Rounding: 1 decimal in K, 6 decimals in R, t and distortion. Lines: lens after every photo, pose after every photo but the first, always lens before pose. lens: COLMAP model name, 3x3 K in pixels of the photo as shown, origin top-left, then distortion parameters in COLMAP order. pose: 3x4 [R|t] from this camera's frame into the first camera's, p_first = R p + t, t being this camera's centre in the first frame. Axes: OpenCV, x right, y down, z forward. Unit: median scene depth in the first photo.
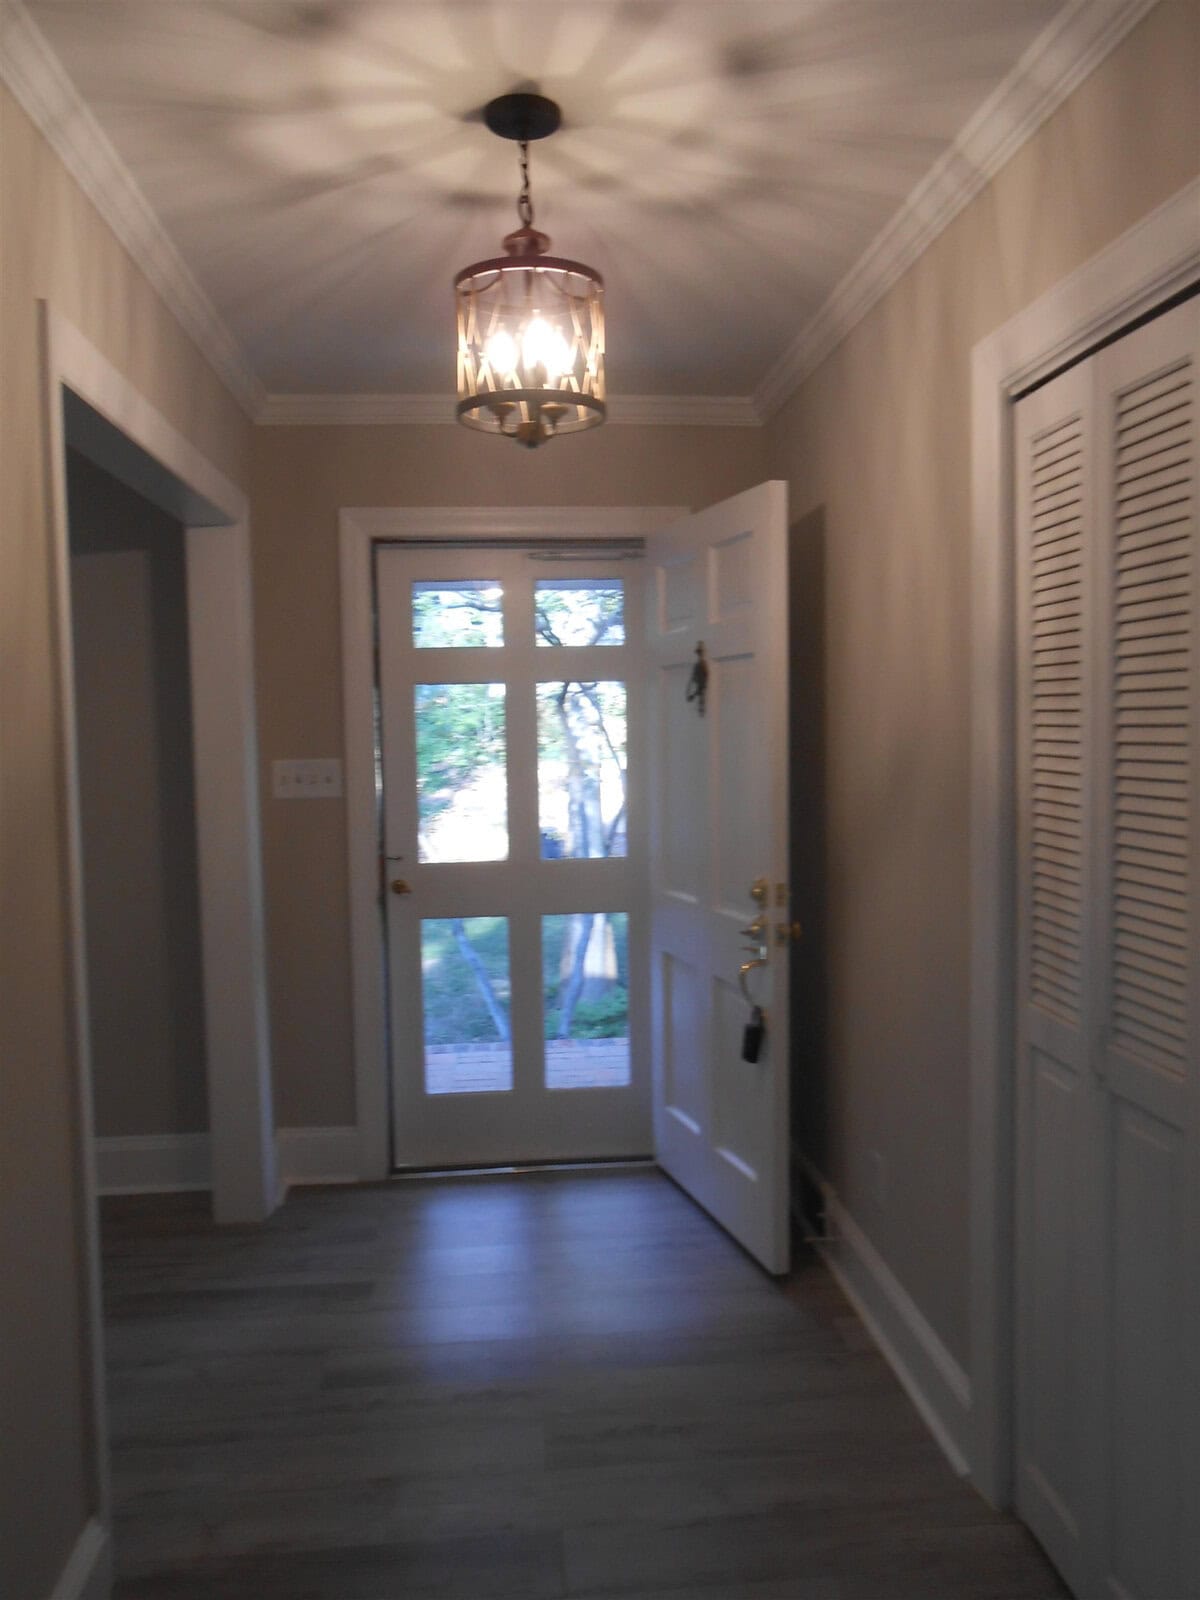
lens RADIAL K [[1247.7, 0, 600.0], [0, 1247.7, 800.0], [0, 0, 1]] dist [-0.058789, 0.059915]
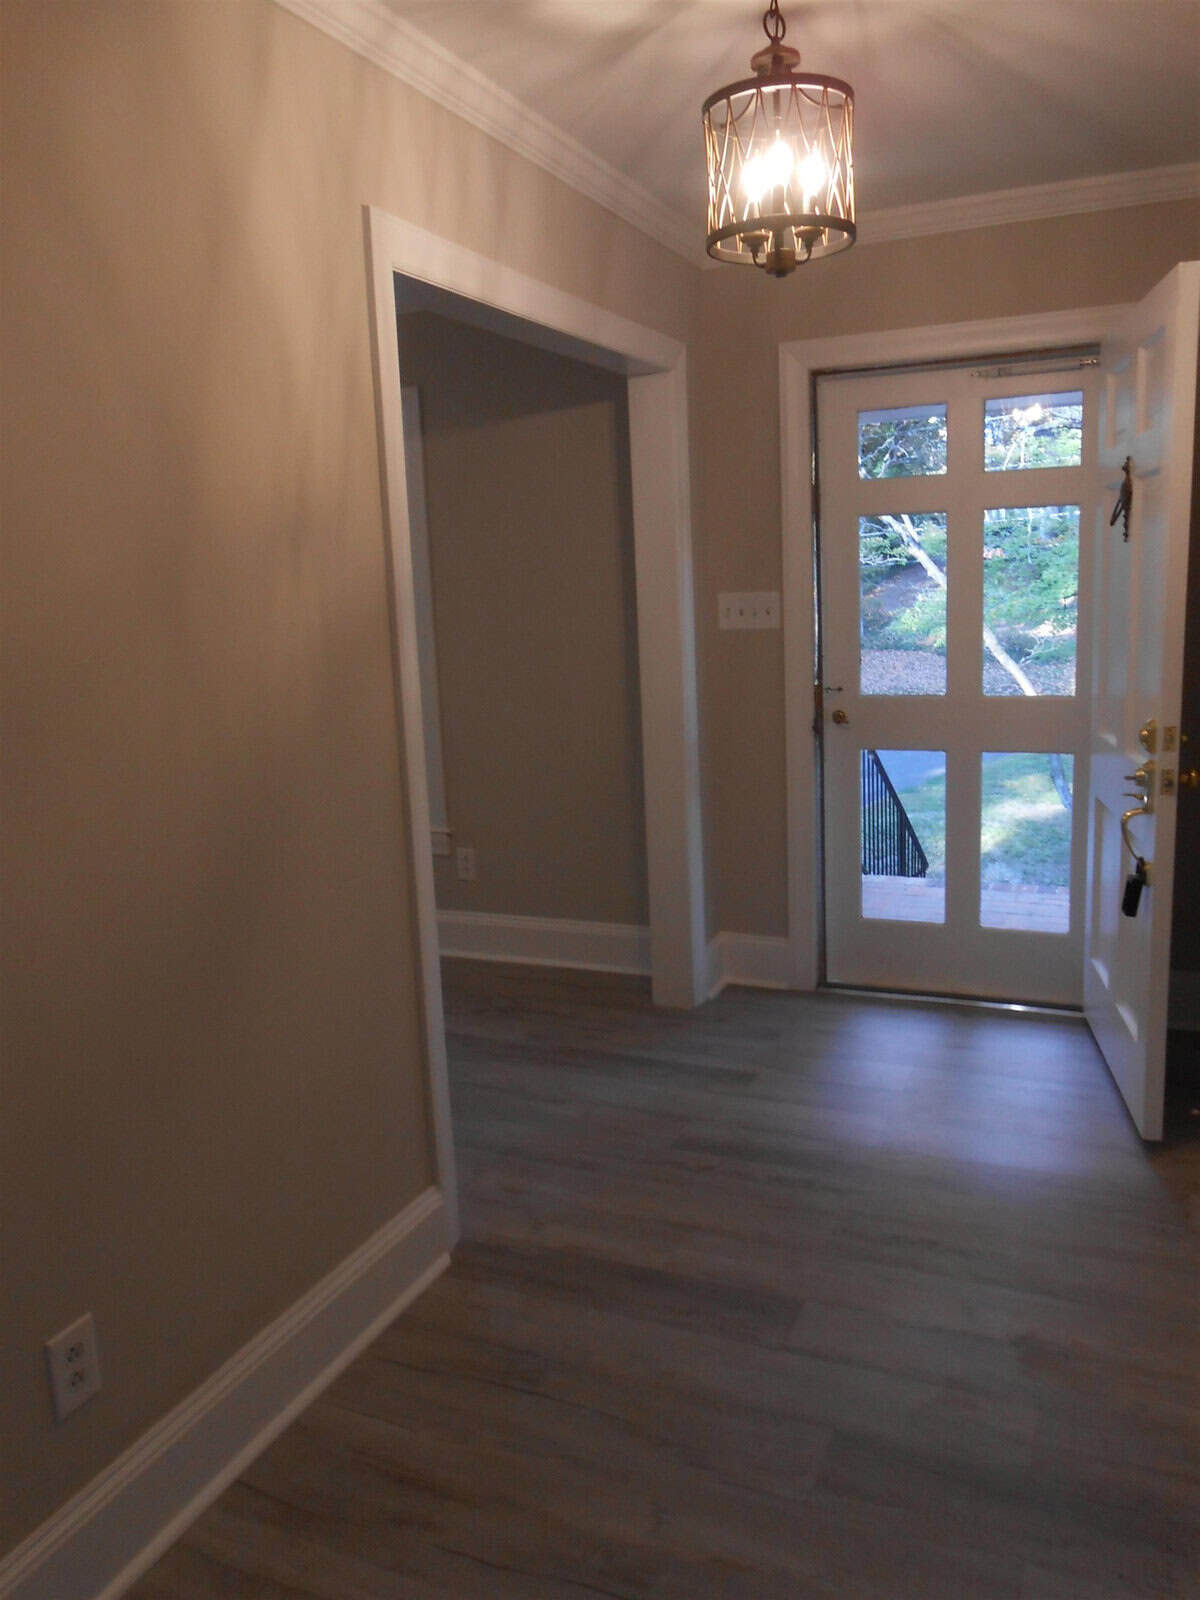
lens RADIAL K [[1243.9, 0, 600.0], [0, 1243.9, 800.0], [0, 0, 1]] dist [-0.018001, 0.001742]
pose [[0.867078, 0.072336, -0.492894, 0.198973], [-0.007409, 0.991165, 0.132426, 0.003290], [0.498118, -0.111172, 0.859953, 0.007071]]
